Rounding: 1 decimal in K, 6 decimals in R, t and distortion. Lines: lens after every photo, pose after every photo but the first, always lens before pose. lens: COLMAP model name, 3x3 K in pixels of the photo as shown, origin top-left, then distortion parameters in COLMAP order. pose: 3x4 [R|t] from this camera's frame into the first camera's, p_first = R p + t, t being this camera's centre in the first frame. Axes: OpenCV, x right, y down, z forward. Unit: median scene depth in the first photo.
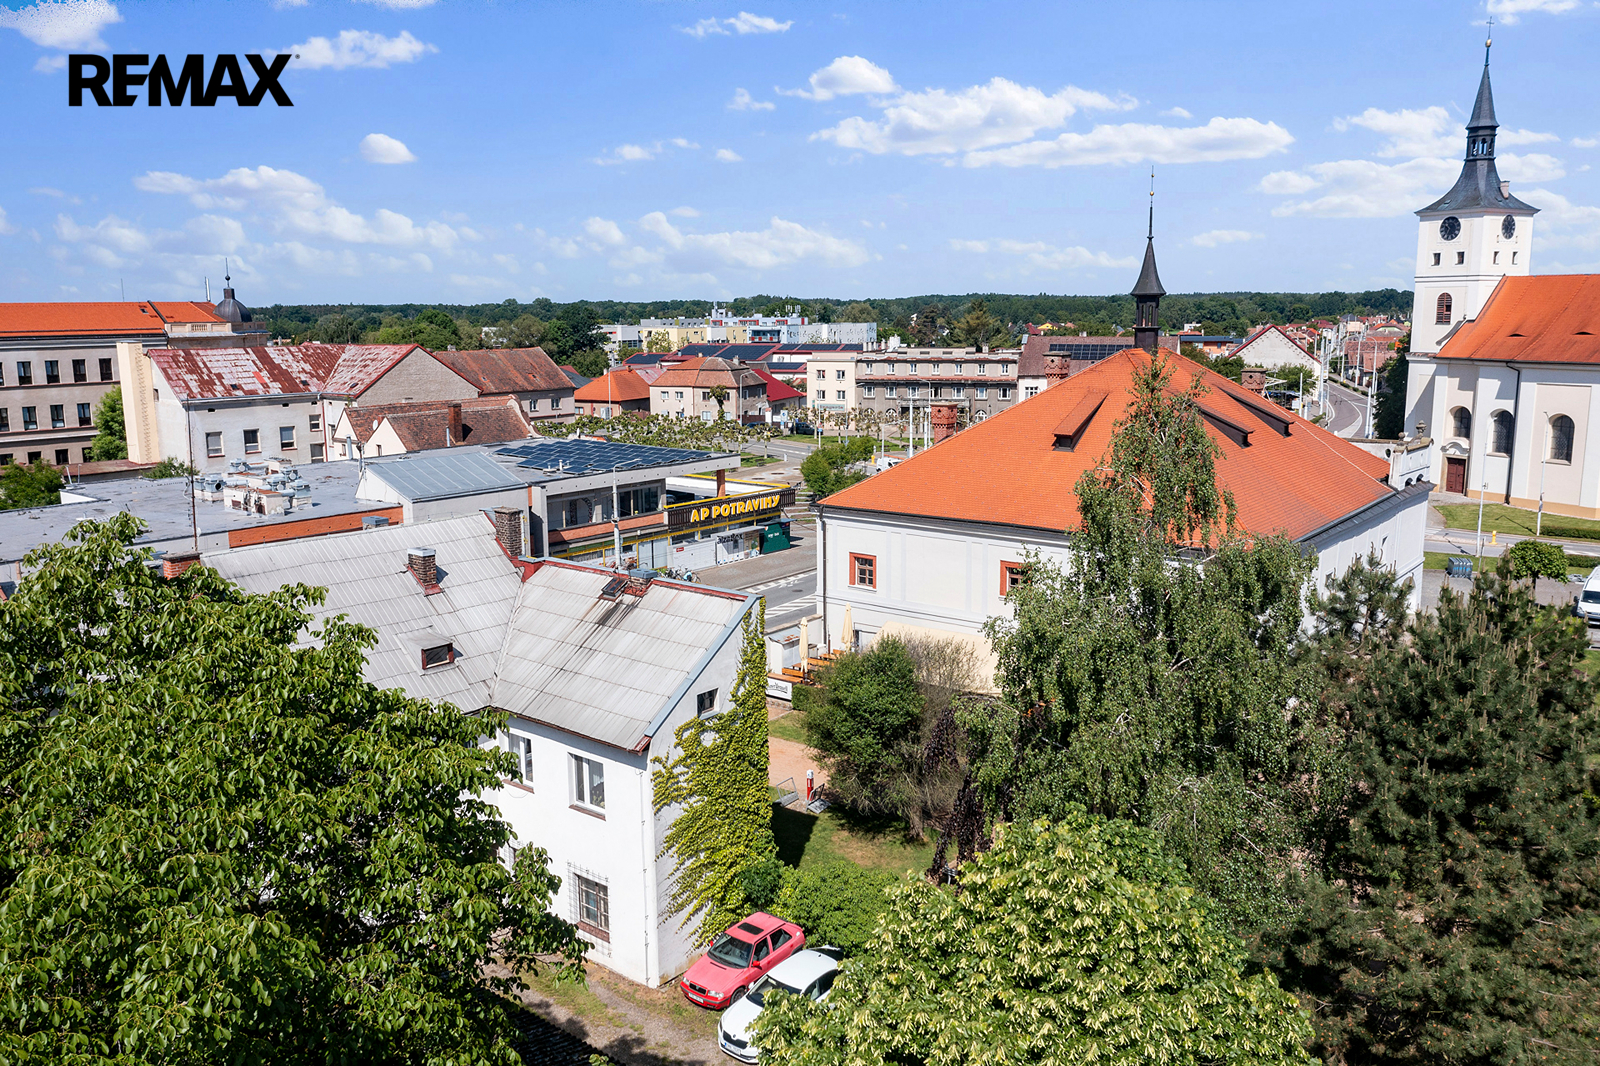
lens RADIAL K [[1256.6, 0, 797.6], [0, 1256.6, 549.0], [0, 0, 1]] dist [-0.013188, 0.001781]
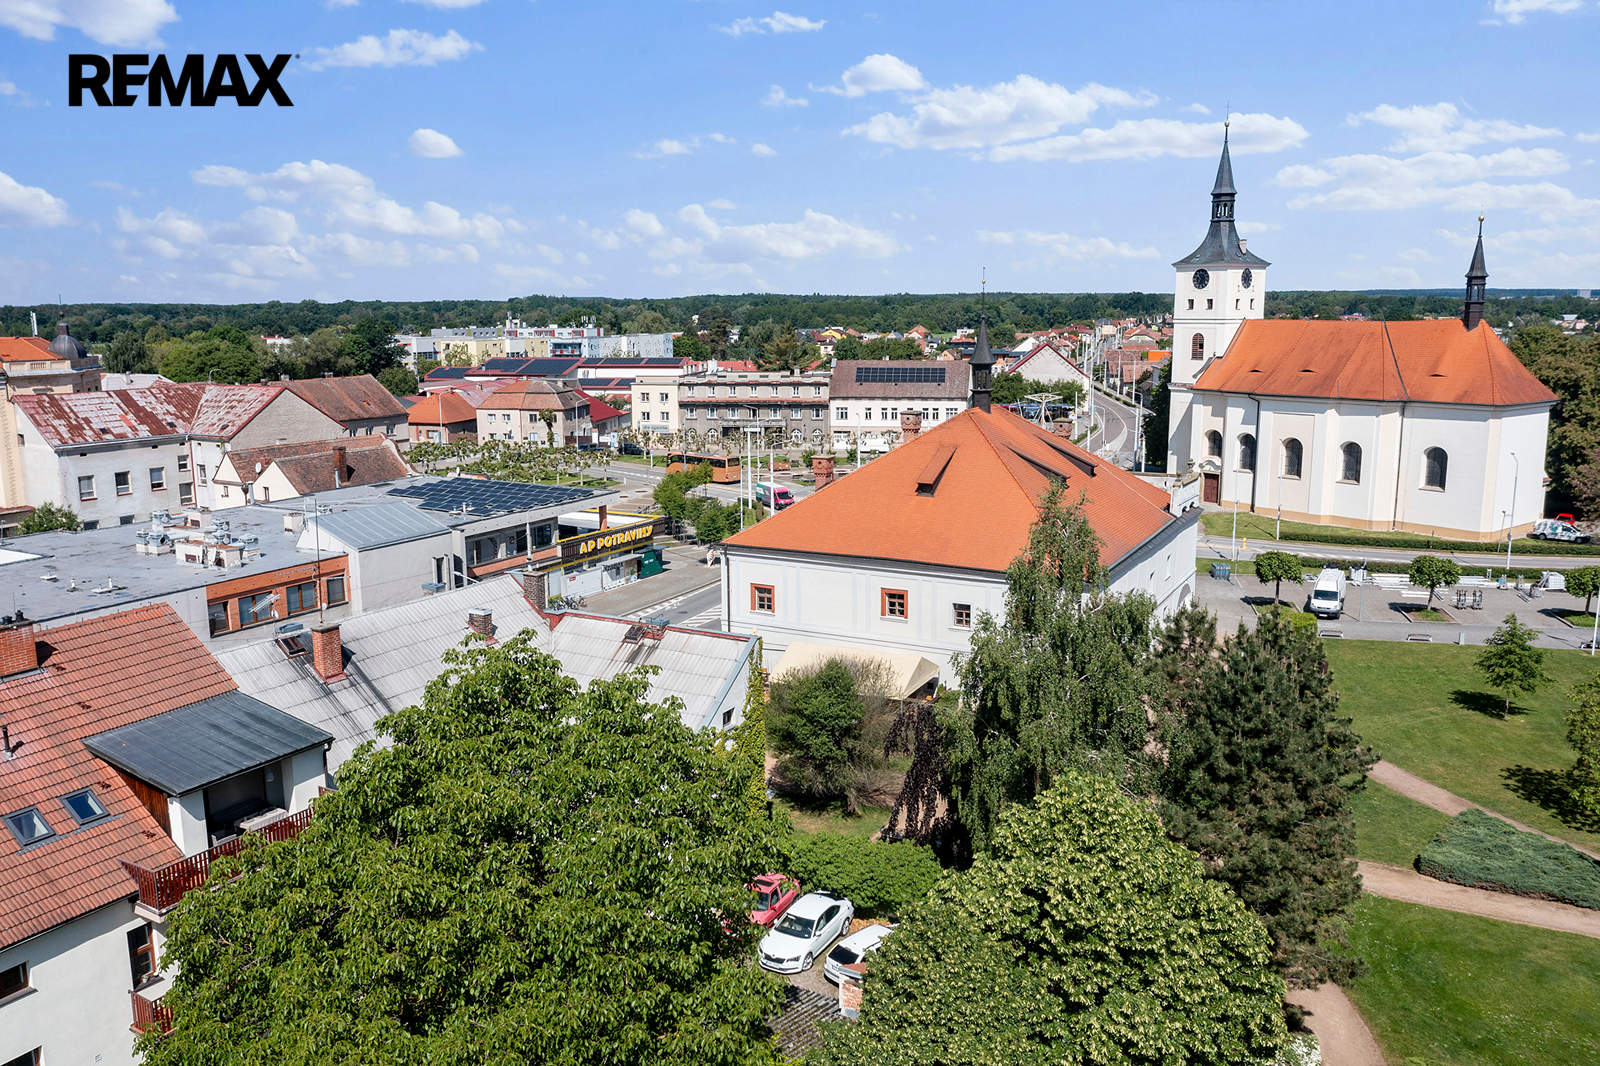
lens RADIAL K [[1256.6, 0, 797.6], [0, 1256.6, 549.0], [0, 0, 1]] dist [-0.013188, 0.001781]
pose [[0.984548, -0.030927, 0.172361, -0.076079], [0.030680, 0.999521, 0.004096, -0.021308], [-0.172405, 0.001256, 0.985025, -0.116780]]
